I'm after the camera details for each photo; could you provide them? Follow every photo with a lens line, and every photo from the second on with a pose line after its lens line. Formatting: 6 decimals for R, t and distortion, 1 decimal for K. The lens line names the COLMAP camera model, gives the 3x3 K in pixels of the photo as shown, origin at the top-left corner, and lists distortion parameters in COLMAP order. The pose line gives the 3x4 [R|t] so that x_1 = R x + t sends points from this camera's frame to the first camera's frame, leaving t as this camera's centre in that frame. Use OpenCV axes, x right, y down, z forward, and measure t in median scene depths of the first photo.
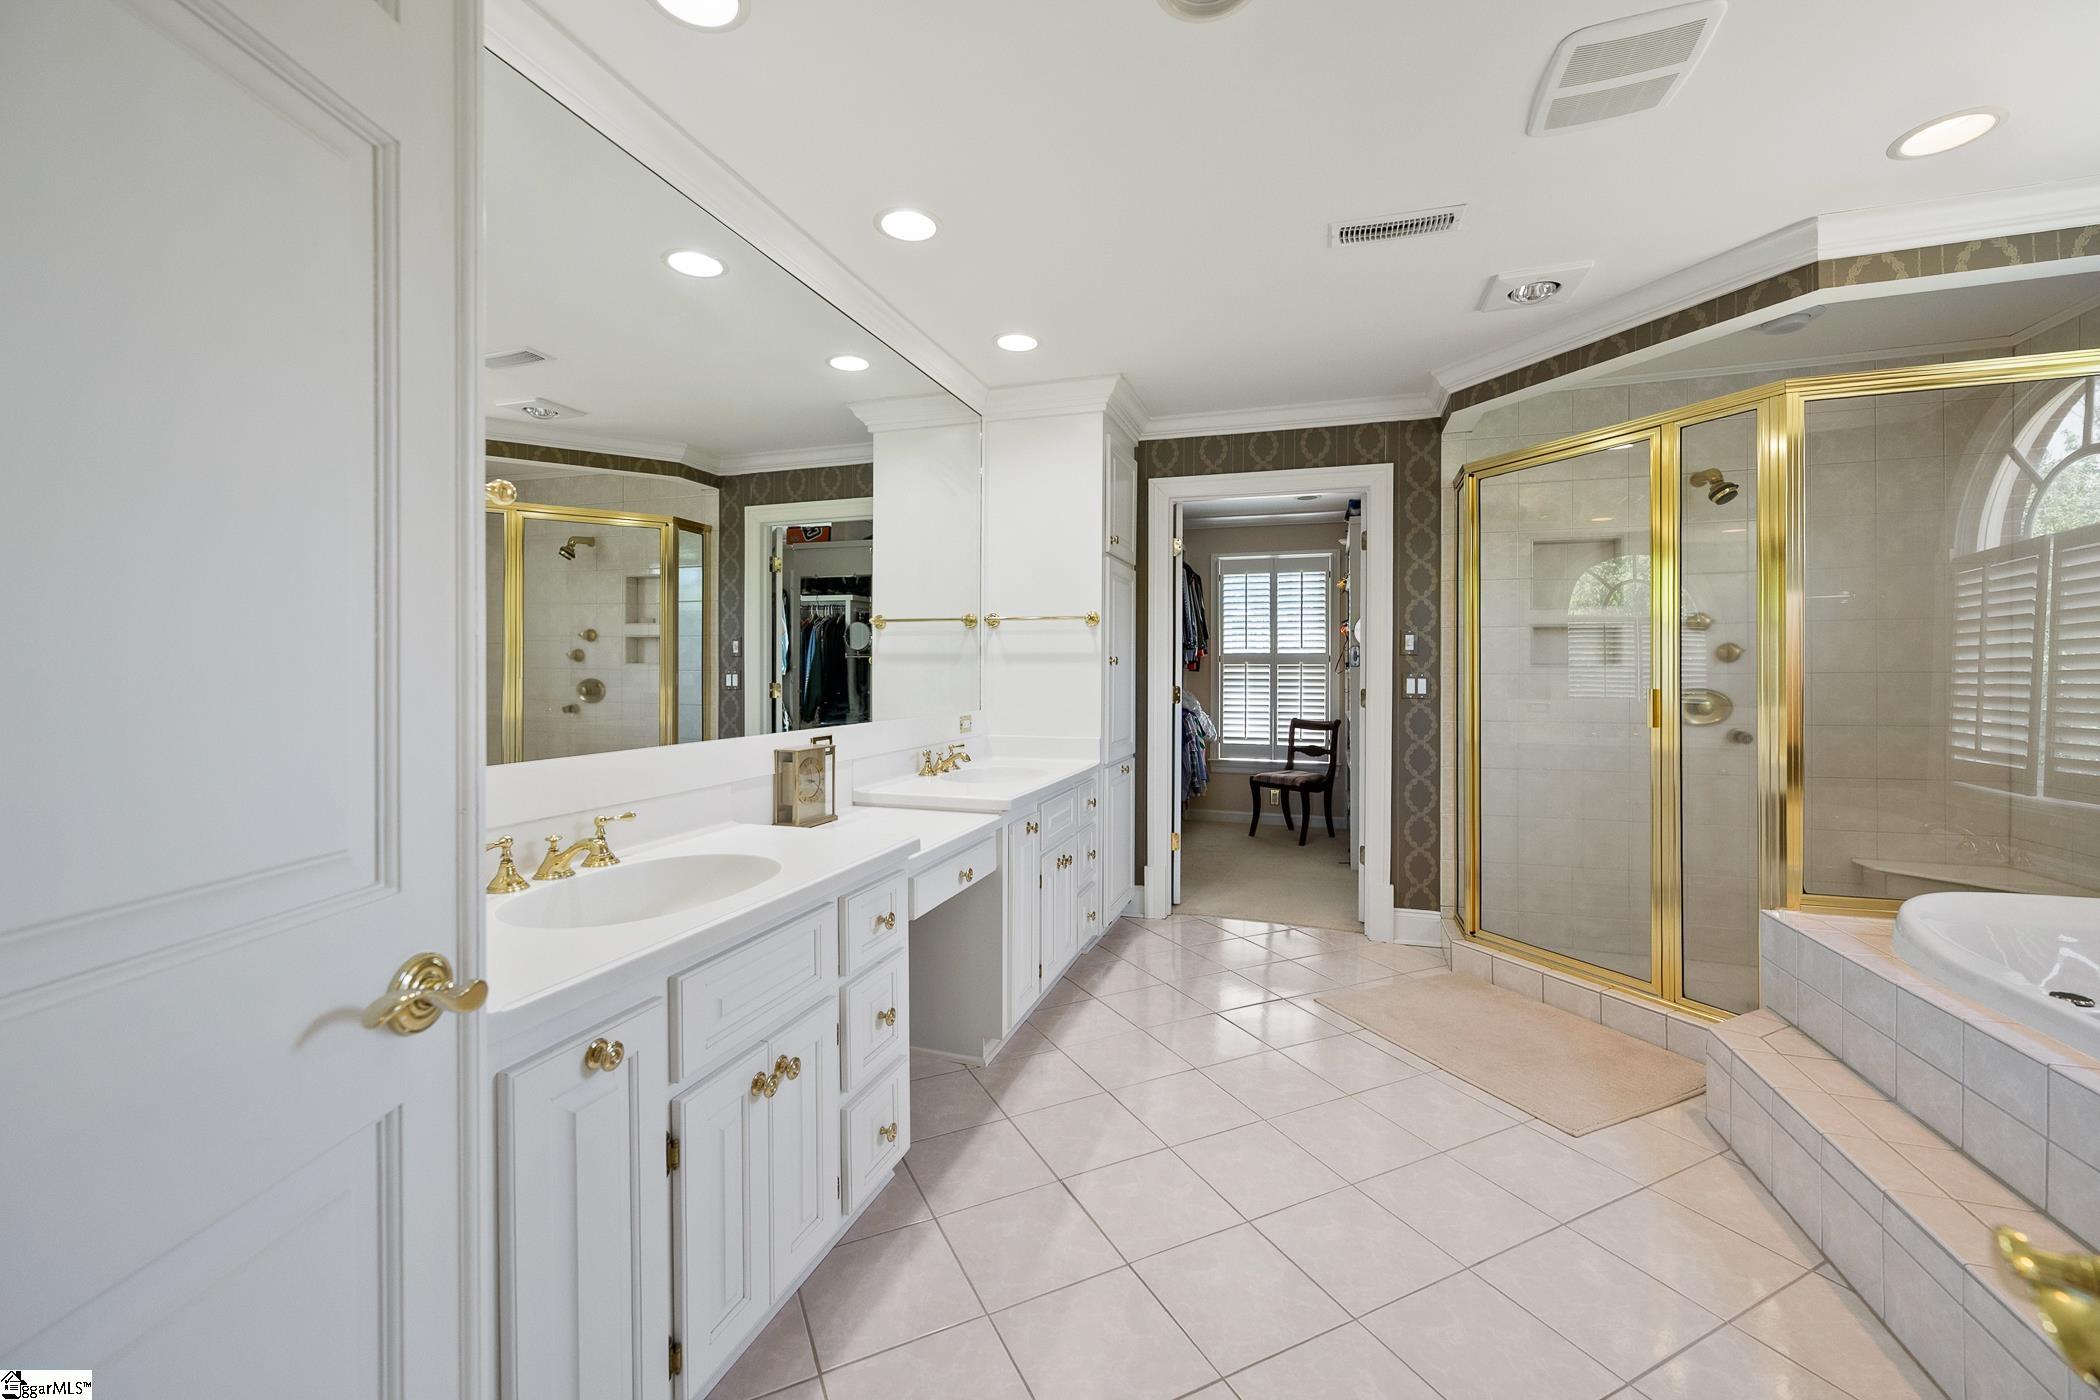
lens RADIAL K [[832.4, 0, 1045.7], [0, 832.4, 685.2], [0, 0, 1]] dist [-0.000174, 0.000044]
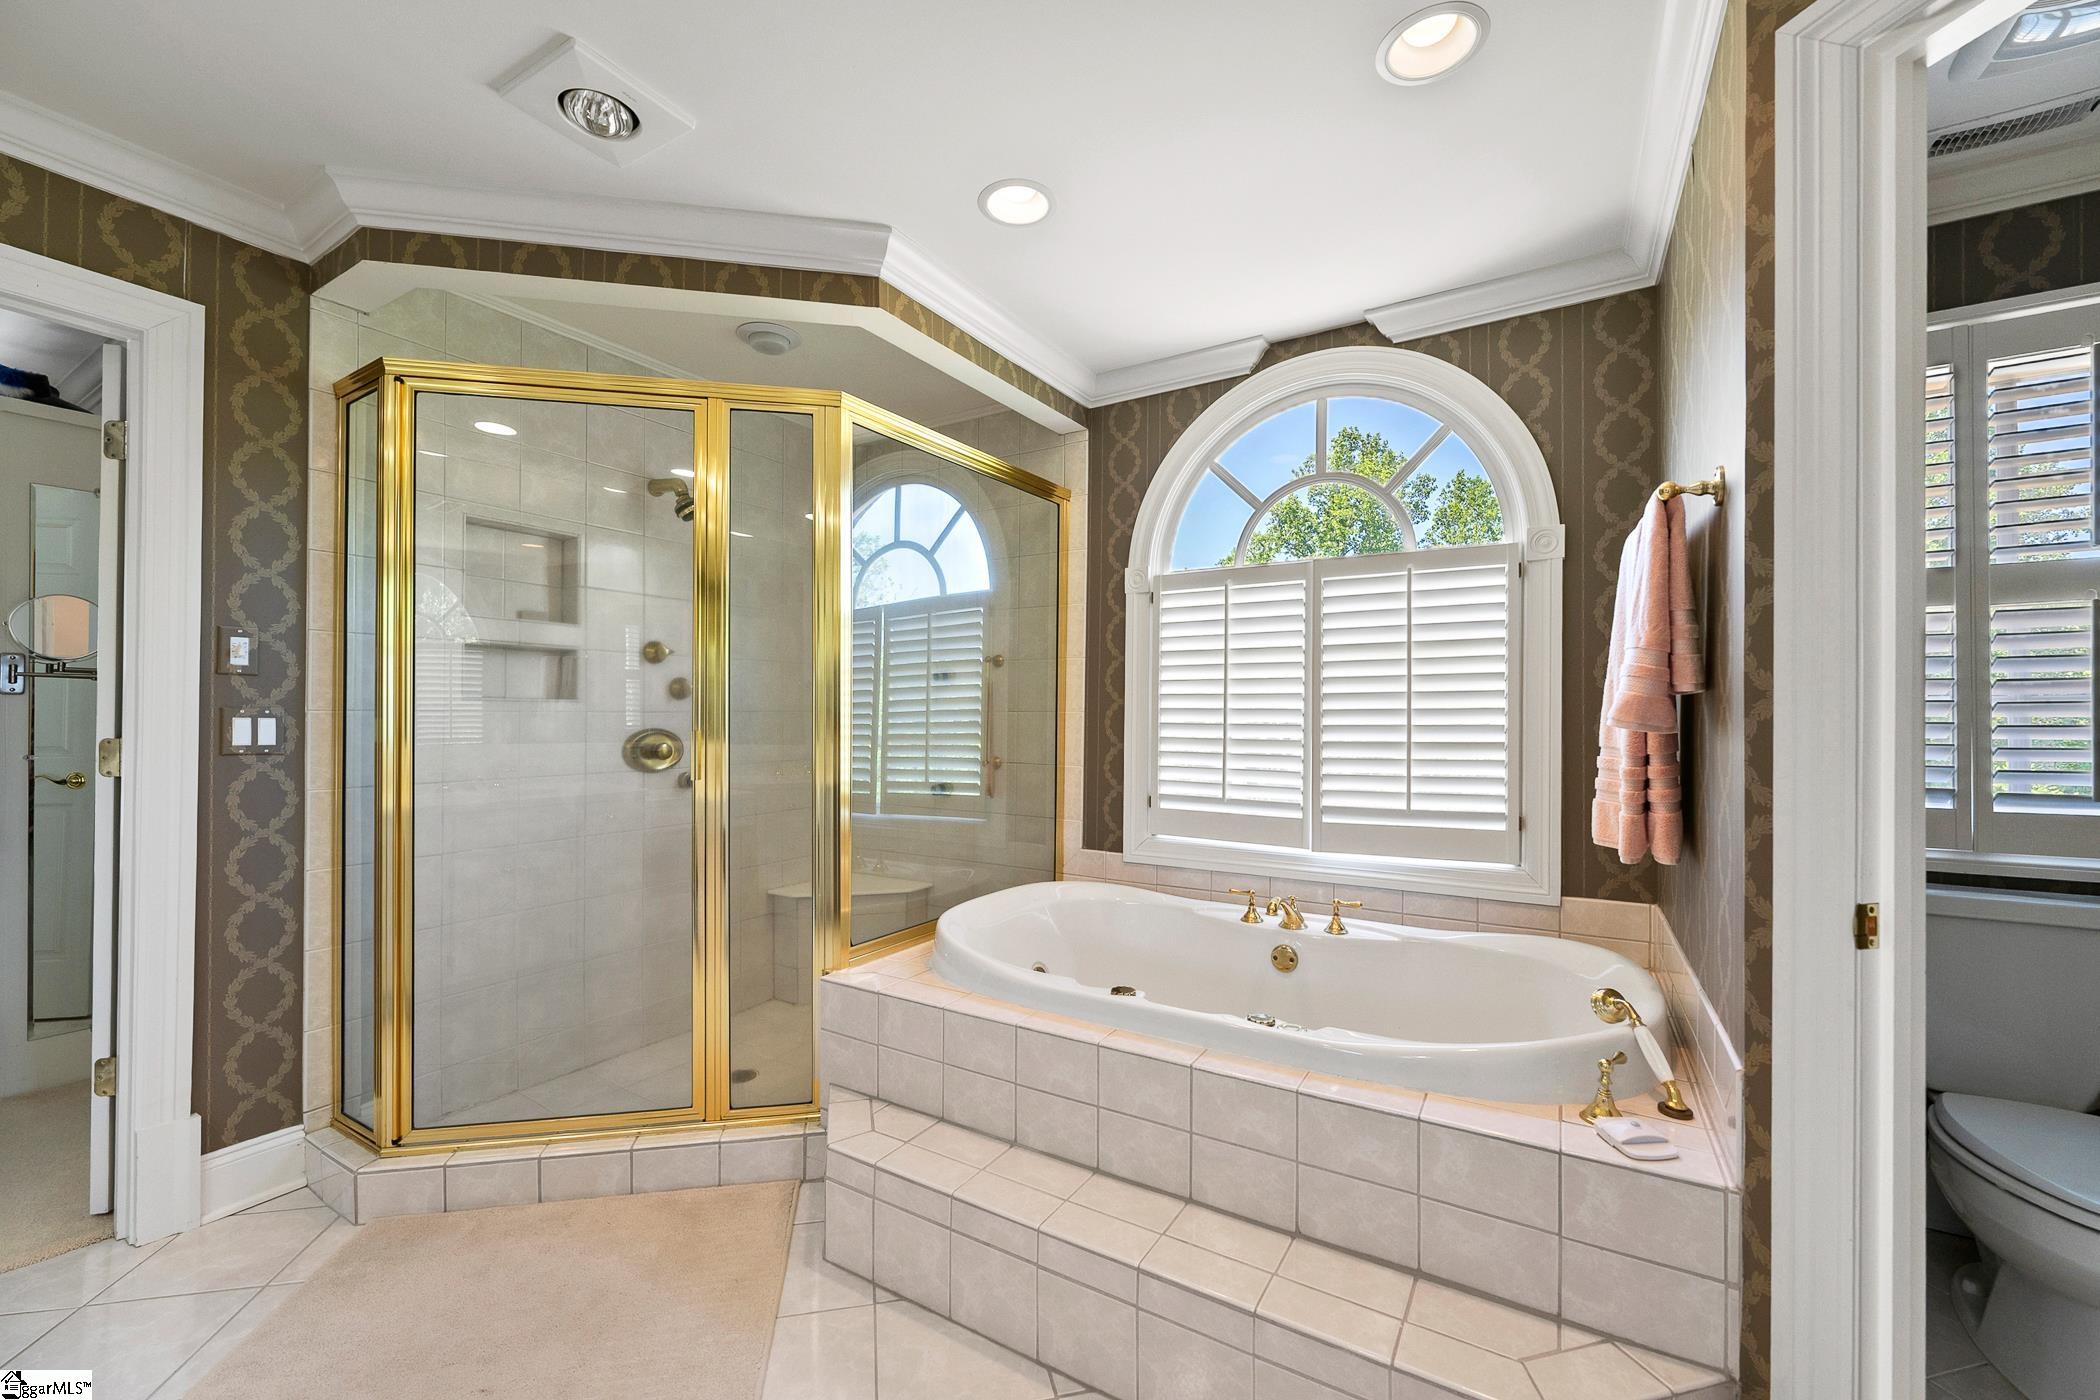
lens RADIAL K [[832.4, 0, 1043.9], [0, 832.4, 714.9], [0, 0, 1]] dist [-0.000174, 0.000044]
pose [[0.229361, 0.006054, 0.973323, 0.033726], [0.008105, 0.999934, -0.008130, -0.001355], [-0.973308, 0.009753, 0.229297, 0.405810]]
